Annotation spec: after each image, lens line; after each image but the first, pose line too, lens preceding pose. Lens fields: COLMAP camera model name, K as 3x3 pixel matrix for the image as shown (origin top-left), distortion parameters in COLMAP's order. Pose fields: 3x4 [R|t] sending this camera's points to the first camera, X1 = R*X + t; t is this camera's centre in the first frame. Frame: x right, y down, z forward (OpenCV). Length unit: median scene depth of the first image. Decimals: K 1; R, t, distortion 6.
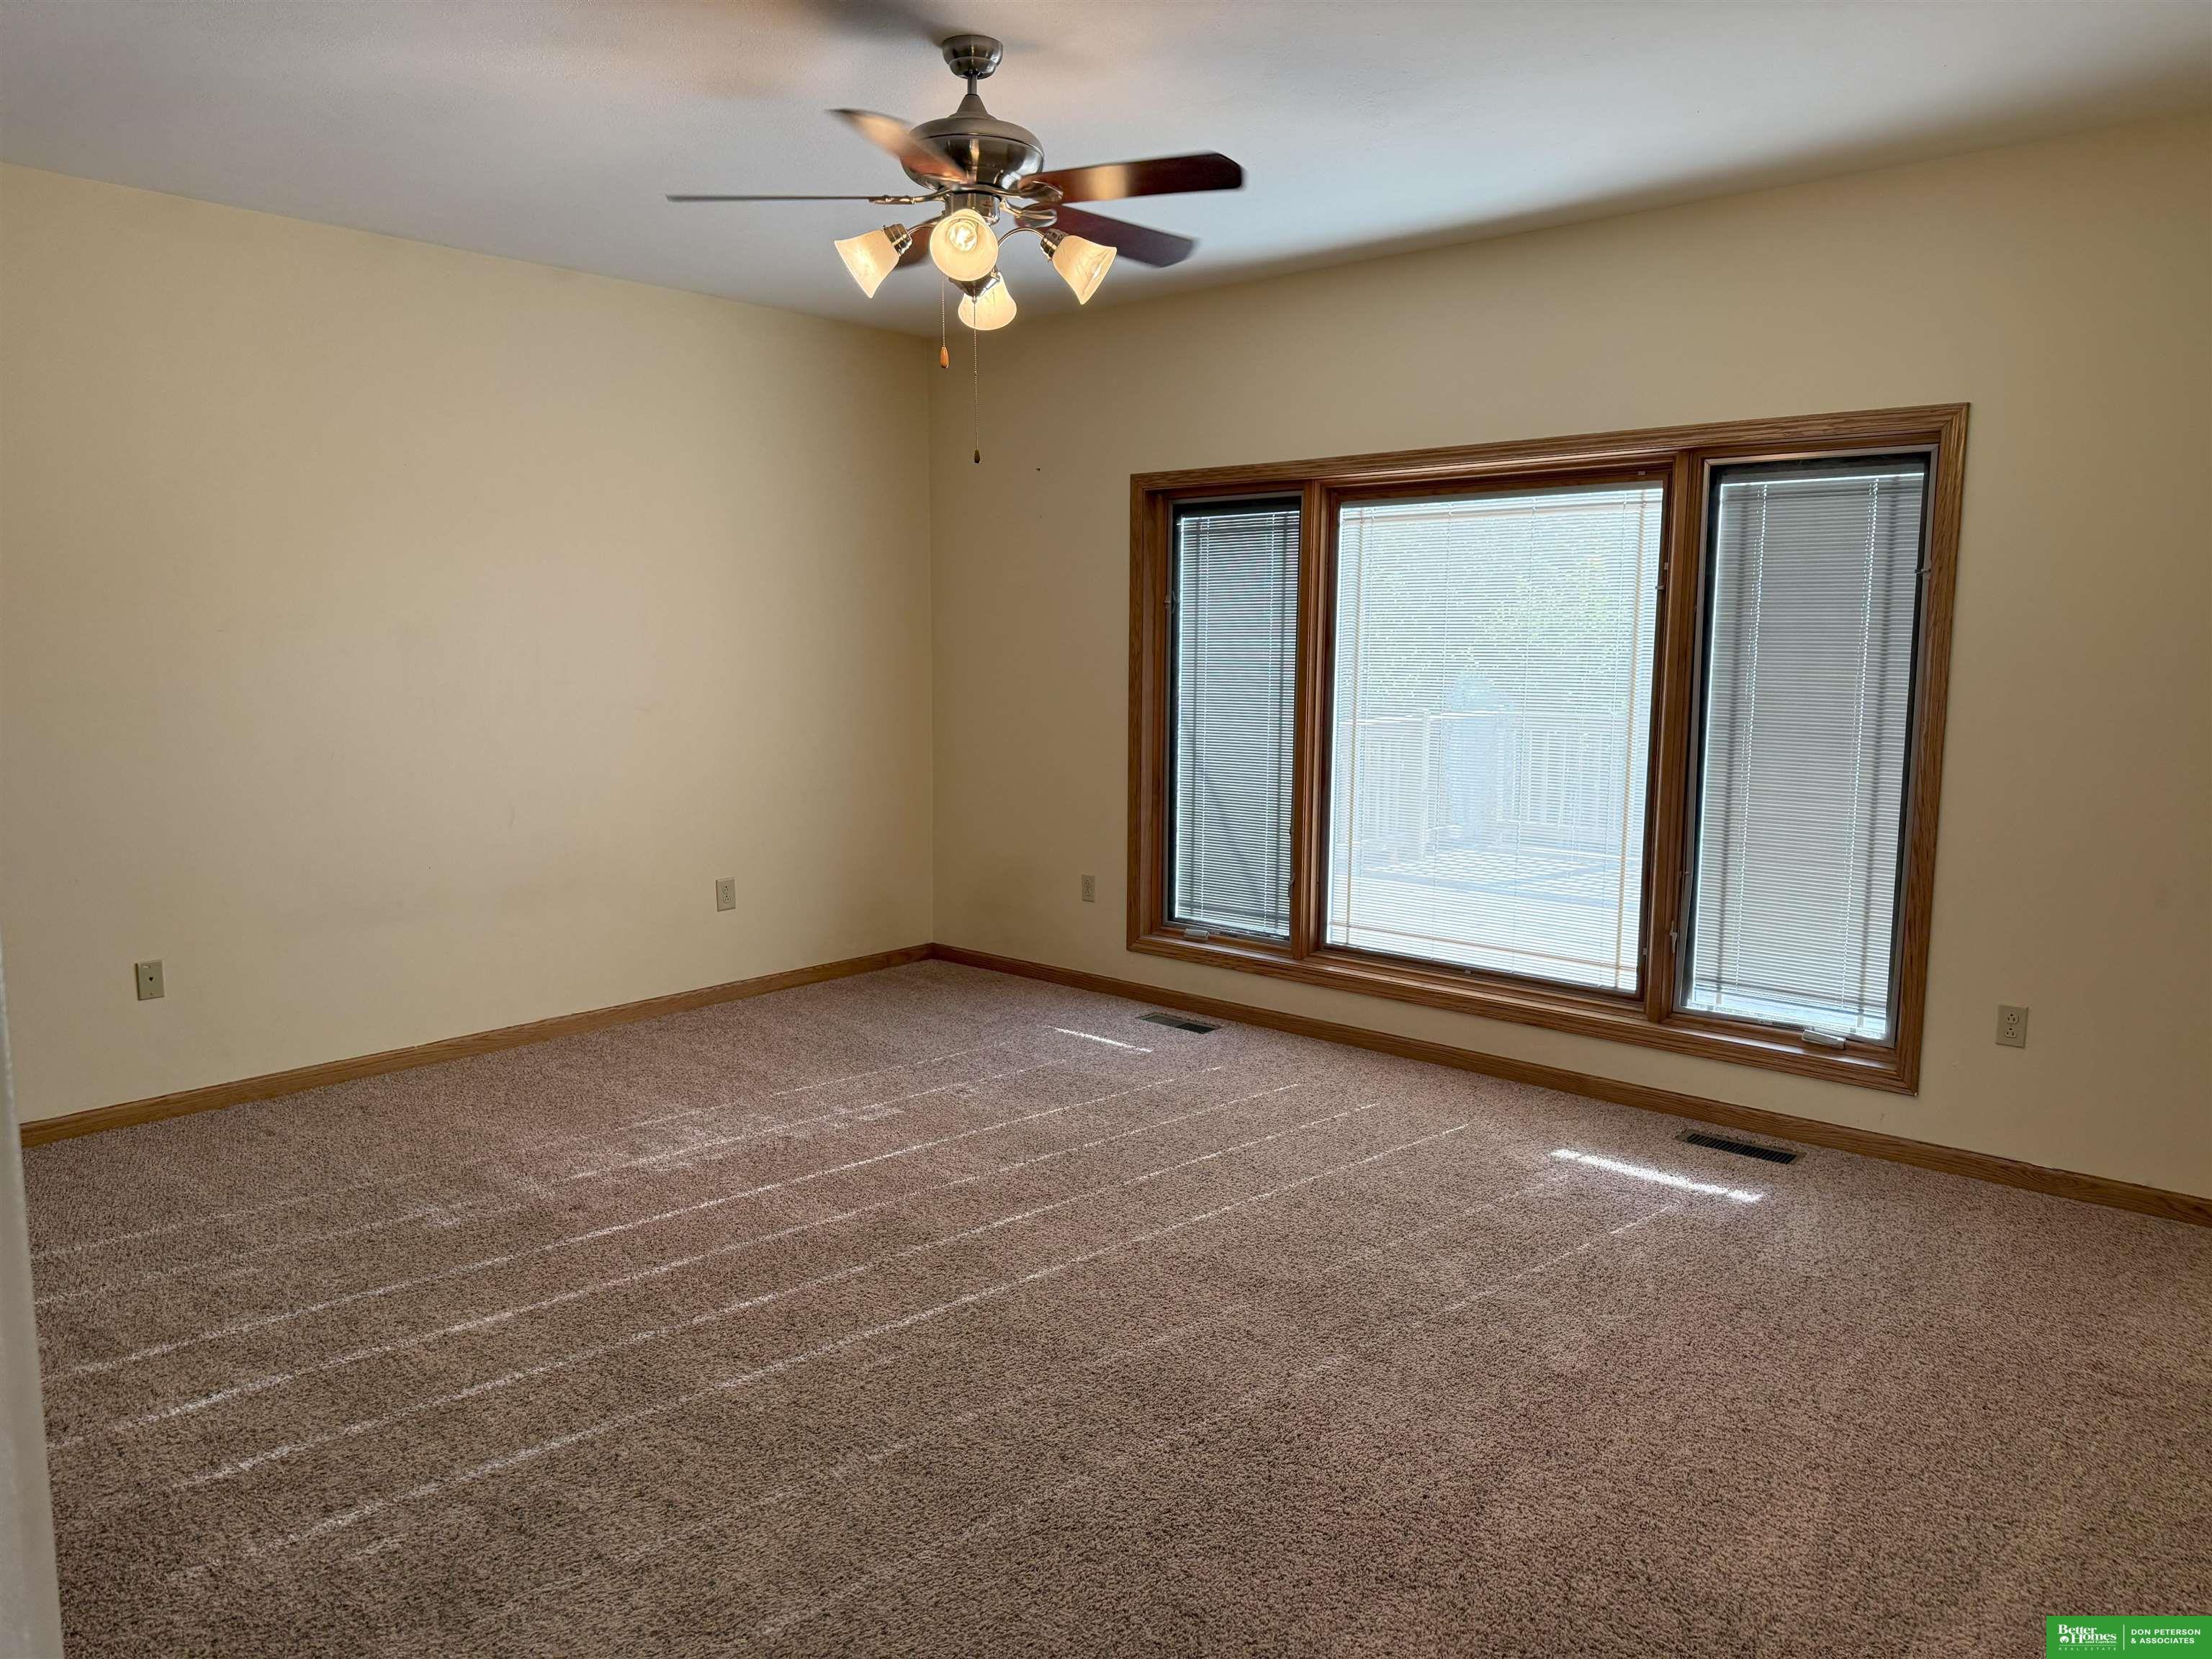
lens RADIAL K [[1575.2, 0, 1094.9], [0, 1575.2, 846.4], [0, 0, 1]] dist [0.082598, -0.143235]
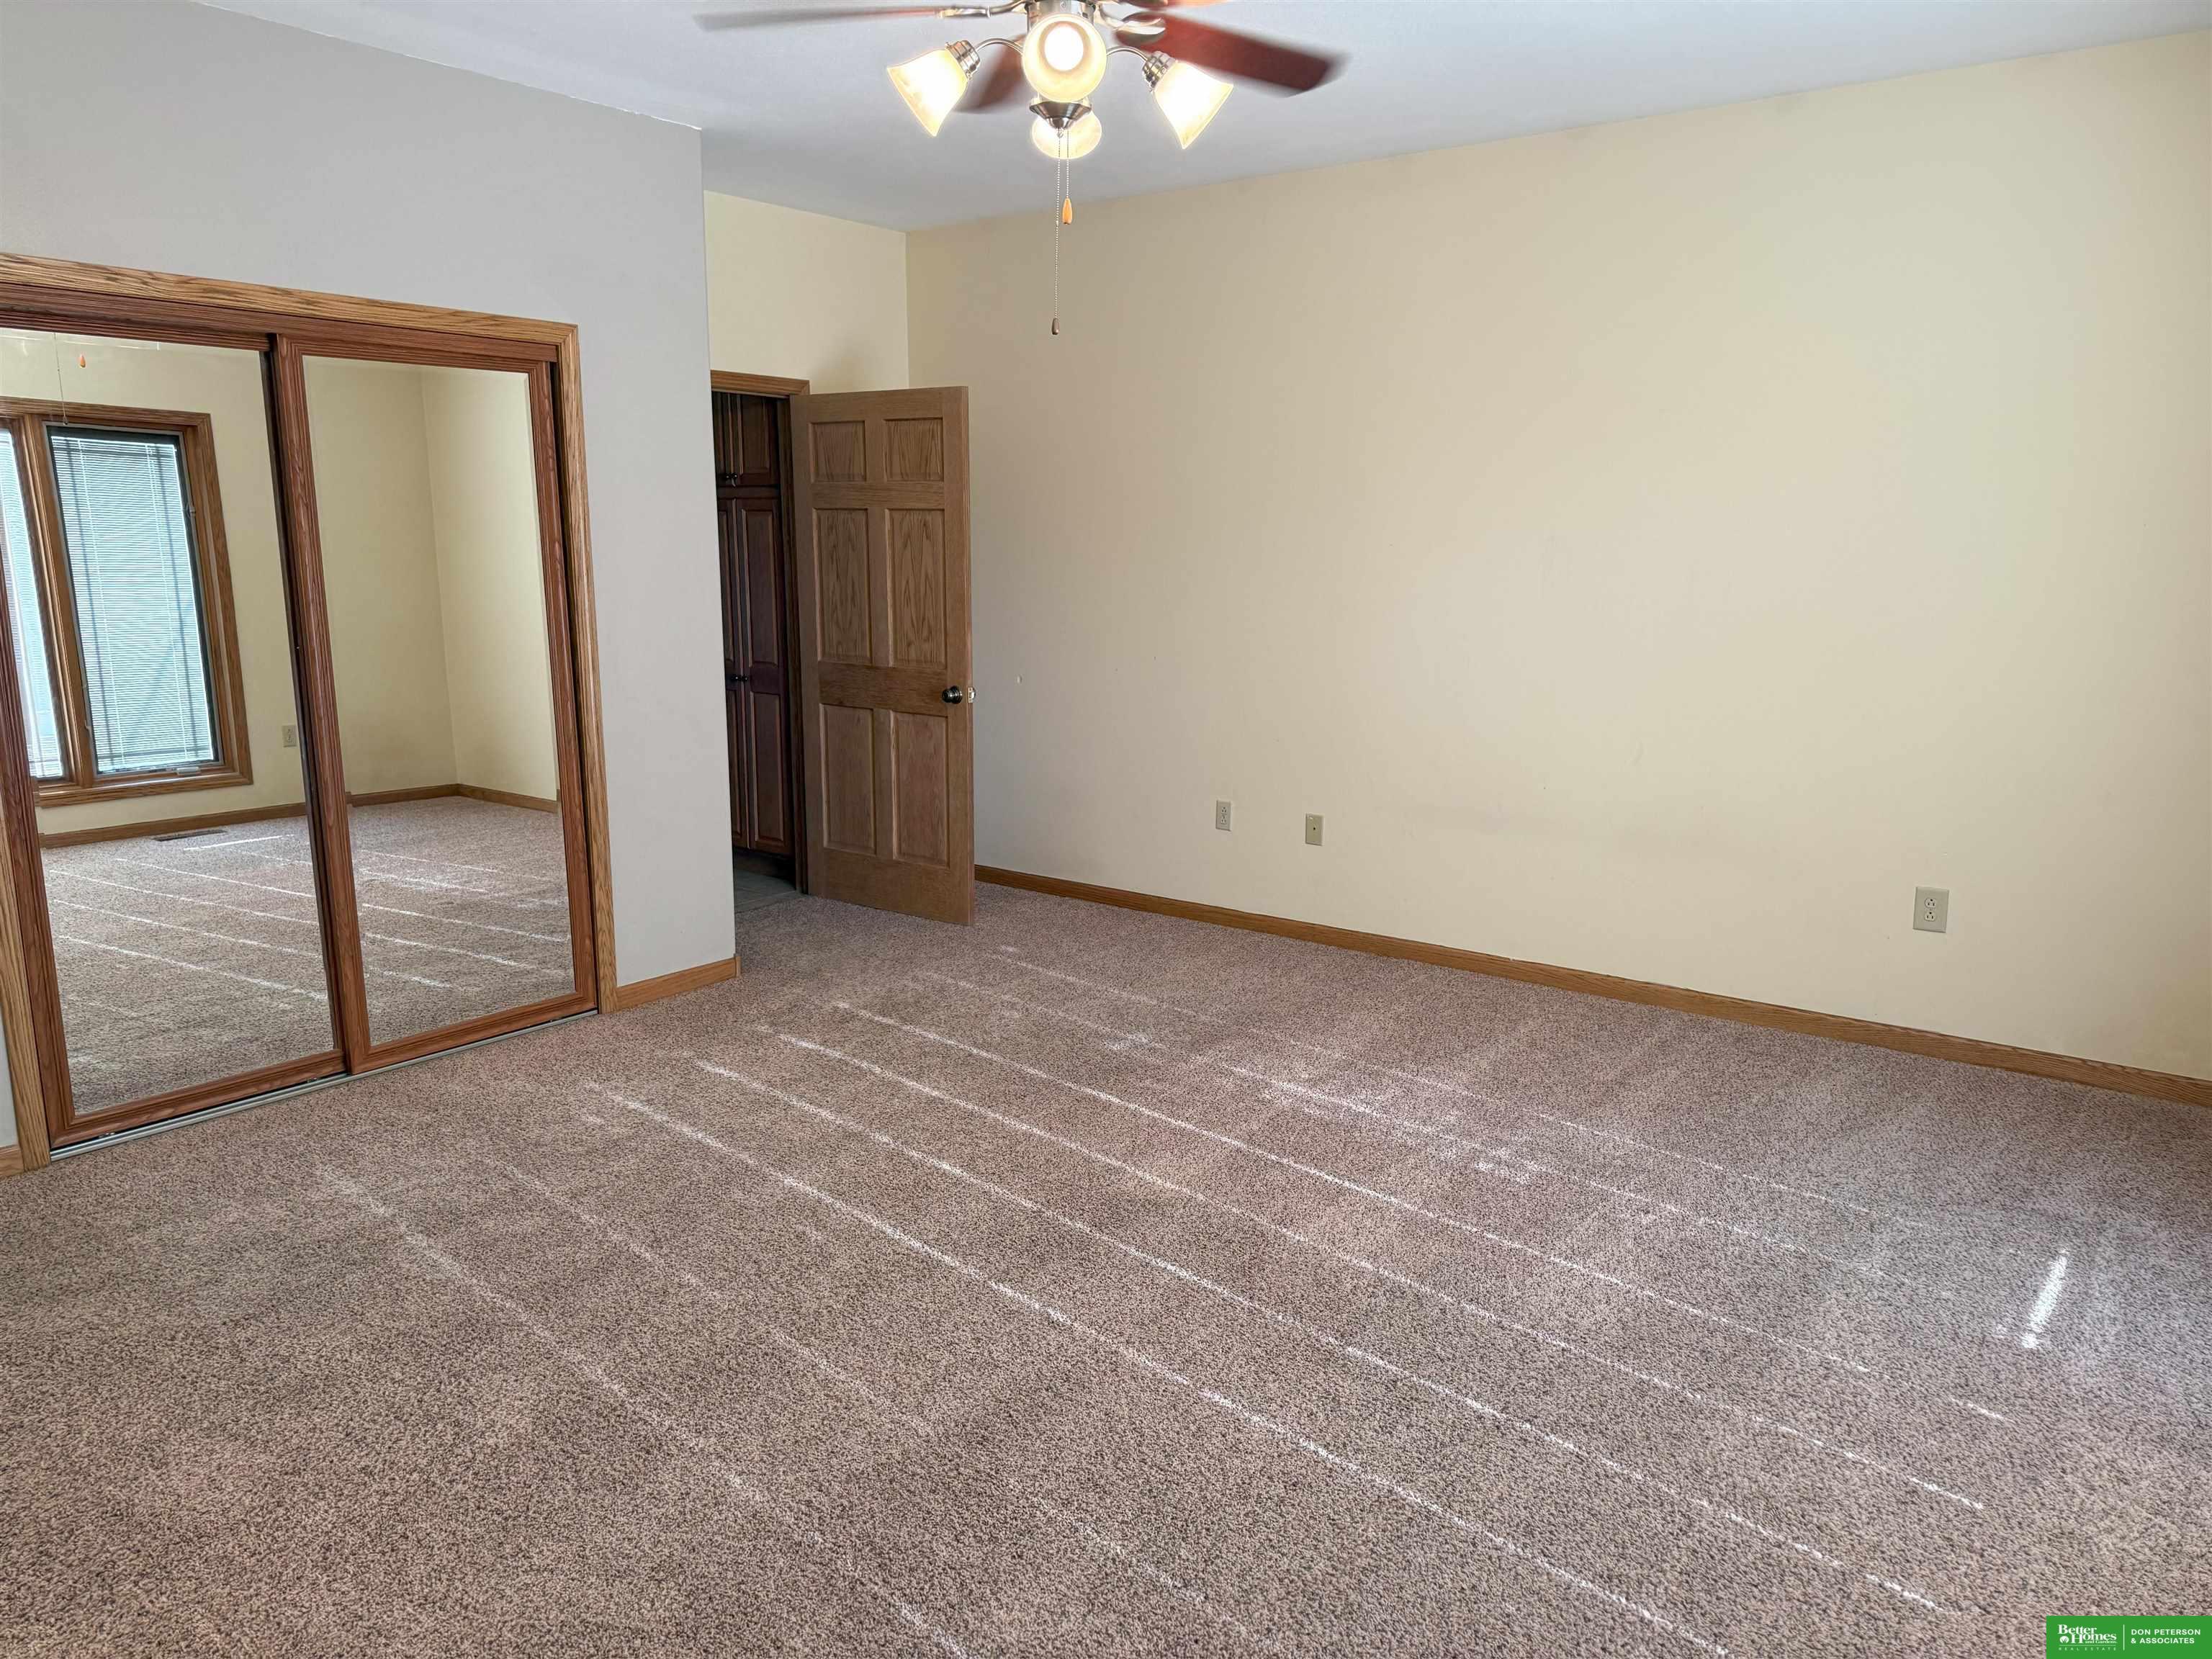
lens RADIAL K [[1575.2, 0, 1094.9], [0, 1575.2, 846.4], [0, 0, 1]] dist [0.082598, -0.143235]
pose [[0.050939, 0.190257, -0.980412, 0.647411], [-0.141777, 0.973122, 0.181476, -0.107491], [0.988587, 0.129756, 0.076543, 0.807634]]
